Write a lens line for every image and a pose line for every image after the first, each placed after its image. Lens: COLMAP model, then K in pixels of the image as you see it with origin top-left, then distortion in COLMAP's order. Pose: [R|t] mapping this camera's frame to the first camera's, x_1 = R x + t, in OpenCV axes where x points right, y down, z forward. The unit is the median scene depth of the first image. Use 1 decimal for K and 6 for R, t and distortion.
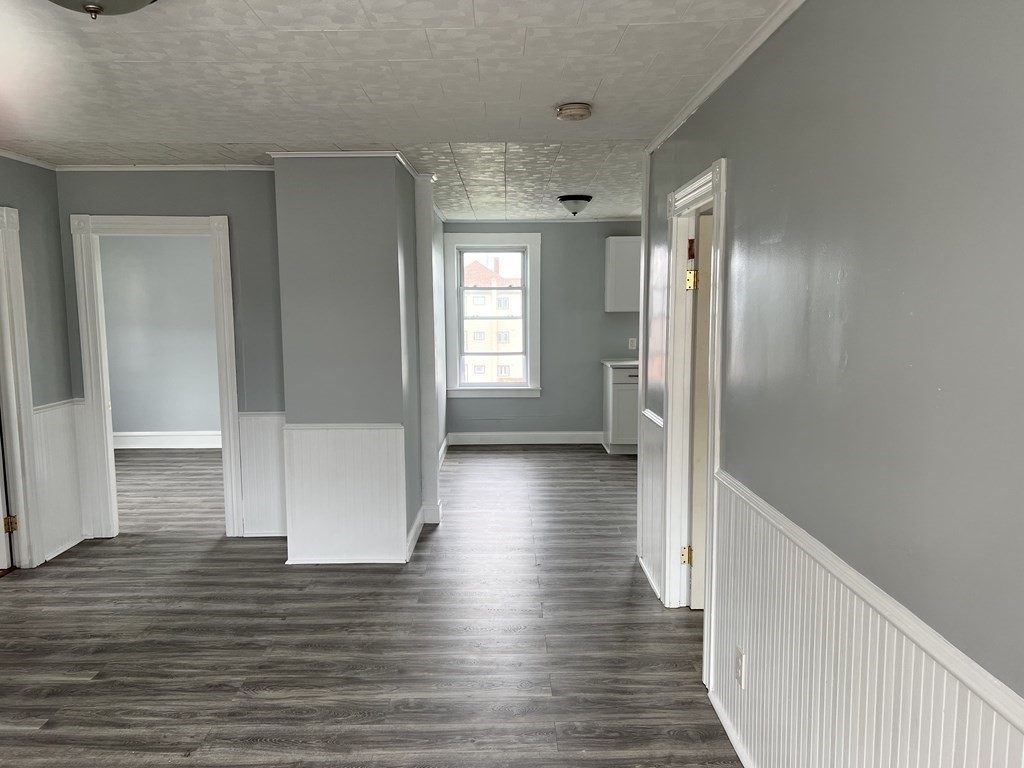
lens RADIAL K [[765.0, 0, 508.5], [0, 765.0, 378.4], [0, 0, 1]] dist [0.065345, -0.084240]
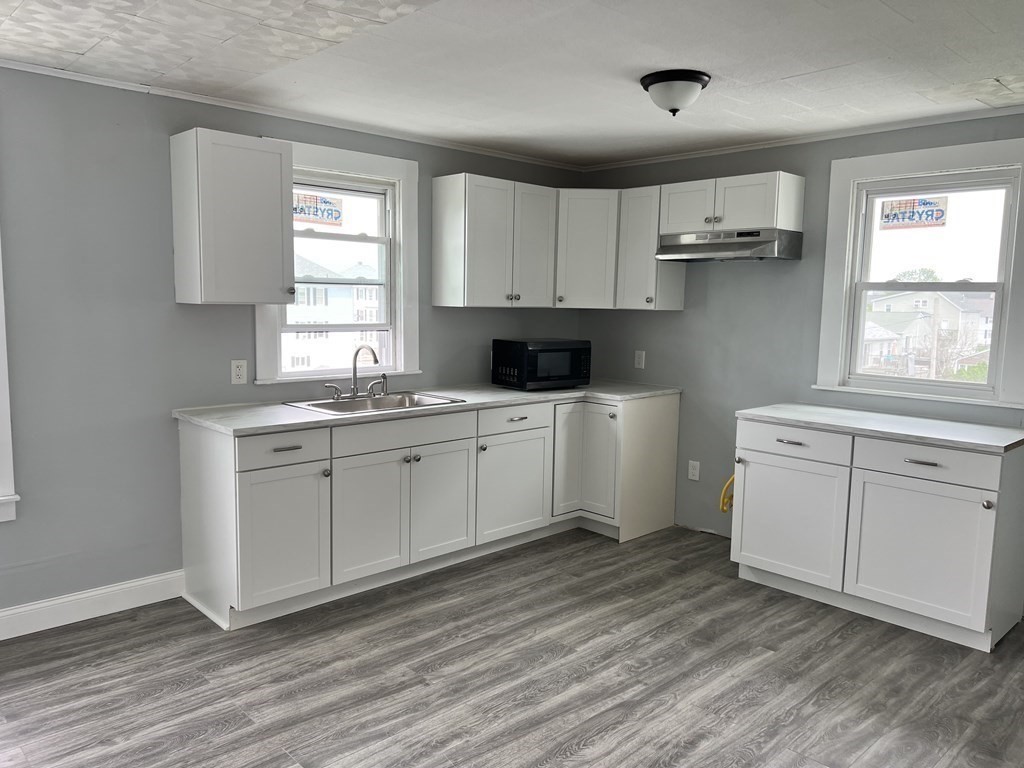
lens RADIAL K [[765.0, 0, 508.5], [0, 765.0, 378.4], [0, 0, 1]] dist [0.065345, -0.084240]
pose [[0.714296, -0.056136, 0.697589, -0.050845], [0.039369, 0.998423, 0.040032, -0.053245], [-0.698735, -0.001132, 0.715379, 0.545015]]
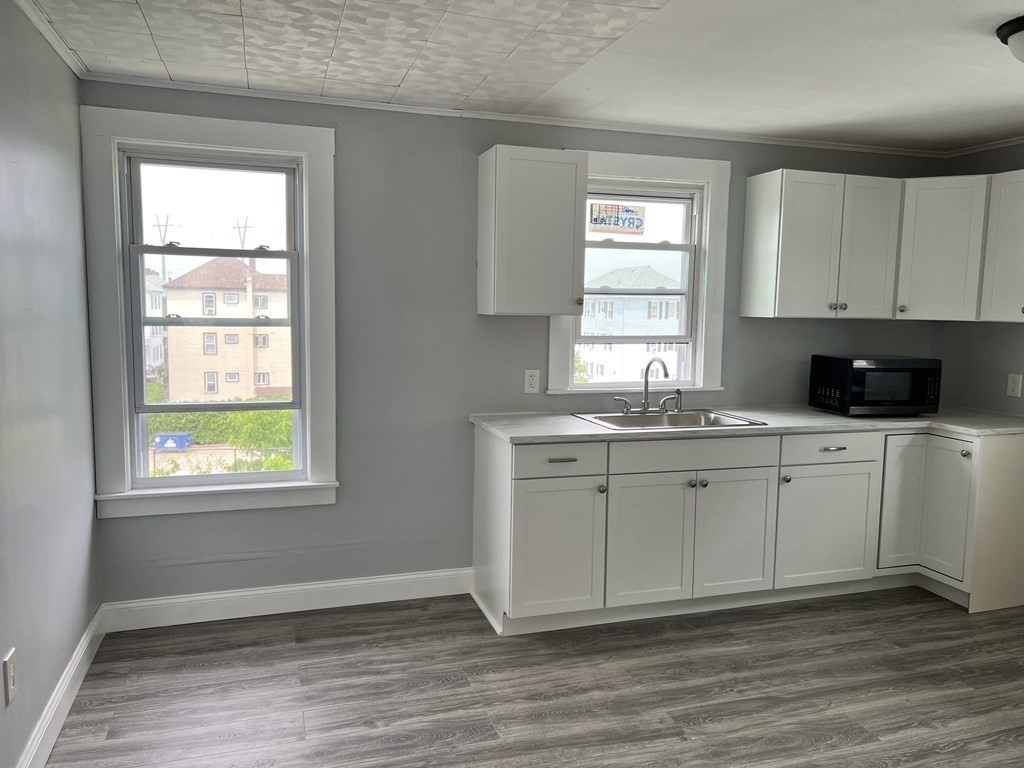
lens RADIAL K [[769.5, 0, 516.0], [0, 769.5, 375.8], [0, 0, 1]] dist [0.062185, -0.072831]
pose [[0.943861, -0.009769, 0.330199, -0.007002], [0.007624, 0.999941, 0.007791, -0.051953], [-0.330255, -0.004836, 0.943879, 0.547192]]
